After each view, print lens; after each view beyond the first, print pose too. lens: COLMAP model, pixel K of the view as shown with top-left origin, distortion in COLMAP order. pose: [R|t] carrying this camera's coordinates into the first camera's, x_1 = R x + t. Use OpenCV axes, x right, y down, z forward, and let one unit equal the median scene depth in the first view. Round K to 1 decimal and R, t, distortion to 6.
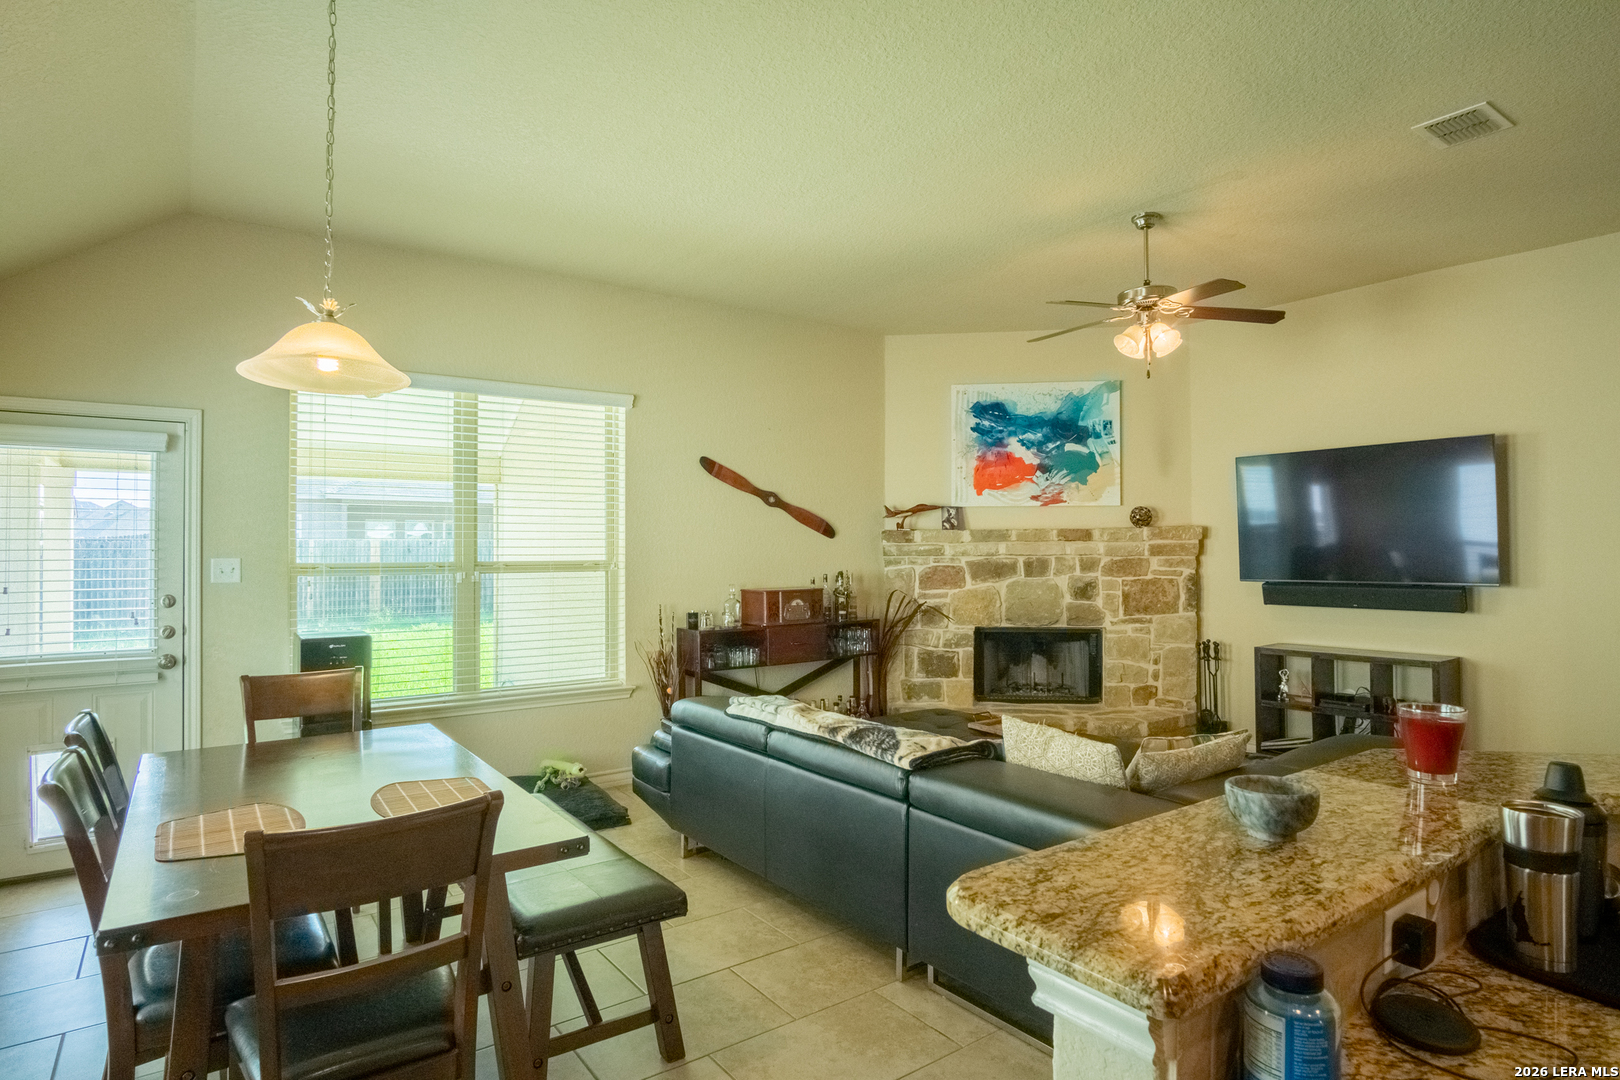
lens RADIAL K [[870.8, 0, 798.7], [0, 870.8, 537.8], [0, 0, 1]] dist [-0.024359, 0.001141]
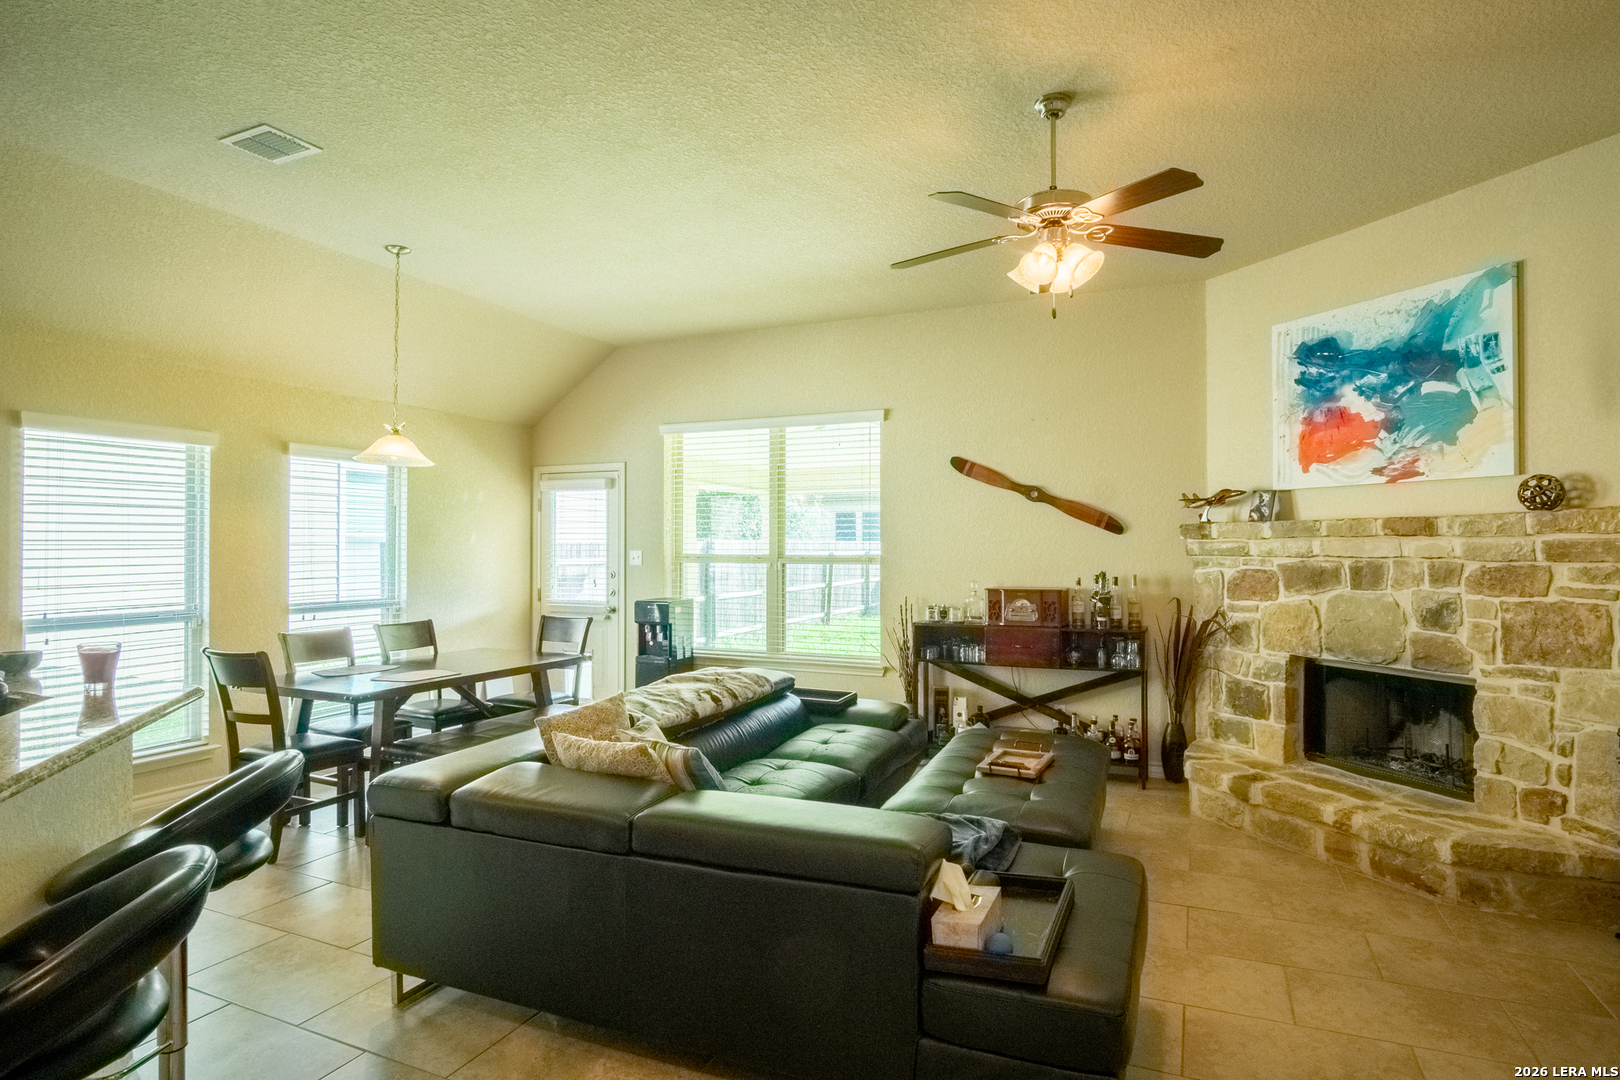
lens RADIAL K [[870.8, 0, 815.4], [0, 870.8, 535.3], [0, 0, 1]] dist [-0.024359, 0.001141]
pose [[0.503461, -0.005739, -0.863999, 0.632015], [0.008696, 0.999961, -0.001575, 0.000381], [0.863974, -0.006721, 0.503491, 0.299659]]
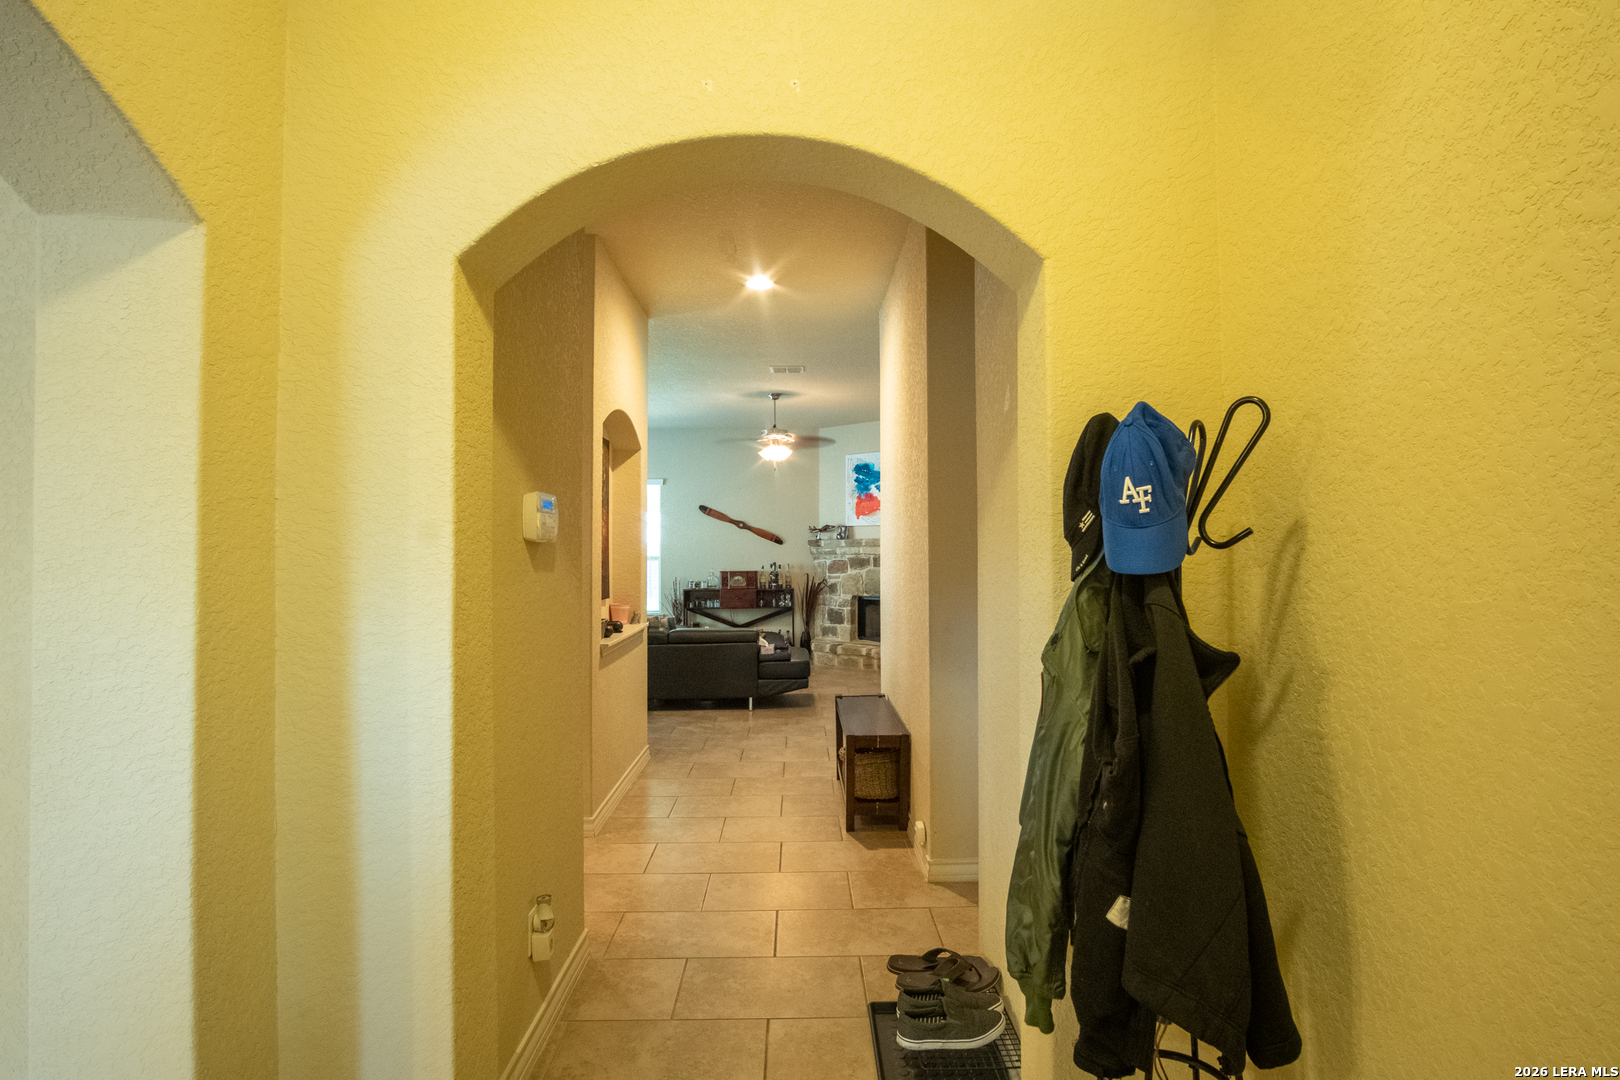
lens RADIAL K [[870.8, 0, 804.9], [0, 870.8, 548.2], [0, 0, 1]] dist [-0.024359, 0.001141]
pose [[0.816138, -0.000813, -0.577856, 1.137160], [0.008065, 0.999918, 0.009983, -0.009852], [0.577801, -0.012808, 0.816078, -0.469959]]
